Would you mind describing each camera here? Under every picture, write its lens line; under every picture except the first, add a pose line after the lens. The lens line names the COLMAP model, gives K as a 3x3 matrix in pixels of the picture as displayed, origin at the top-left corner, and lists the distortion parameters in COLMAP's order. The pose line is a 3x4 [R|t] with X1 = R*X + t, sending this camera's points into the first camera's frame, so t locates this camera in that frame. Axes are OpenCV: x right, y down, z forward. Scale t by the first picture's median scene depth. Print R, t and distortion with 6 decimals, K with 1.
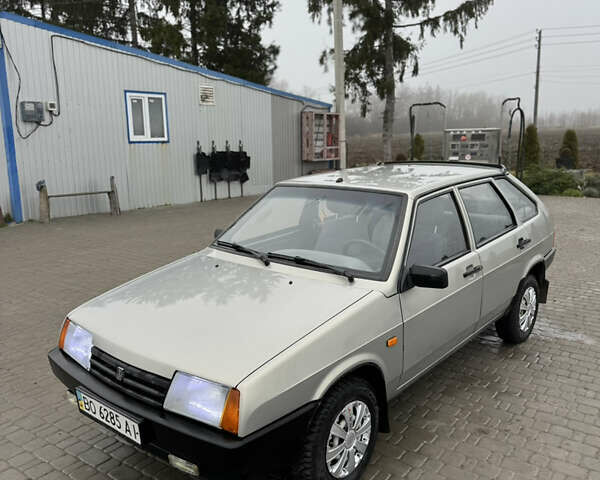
lens RADIAL K [[579.0, 0, 300.0], [0, 579.0, 240.0], [0, 0, 1]] dist [0.148166, -0.291991]
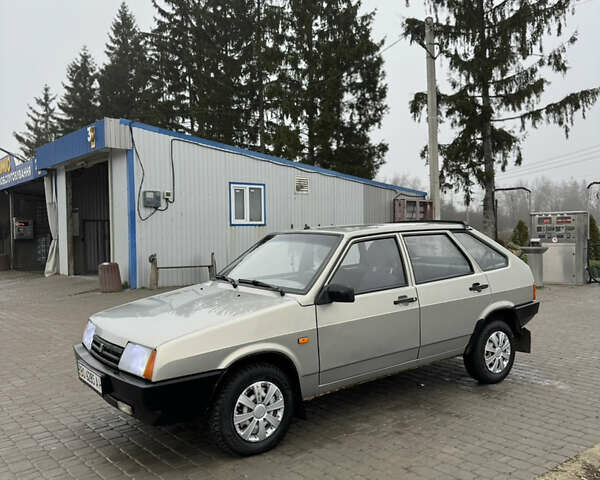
lens RADIAL K [[579.0, 0, 300.0], [0, 579.0, 240.0], [0, 0, 1]] dist [0.148166, -0.291991]
pose [[0.970403, 0.001173, -0.241488, 0.085106], [-0.041127, 0.986183, -0.160474, 0.029950], [0.237963, 0.165656, 0.957043, -0.049453]]
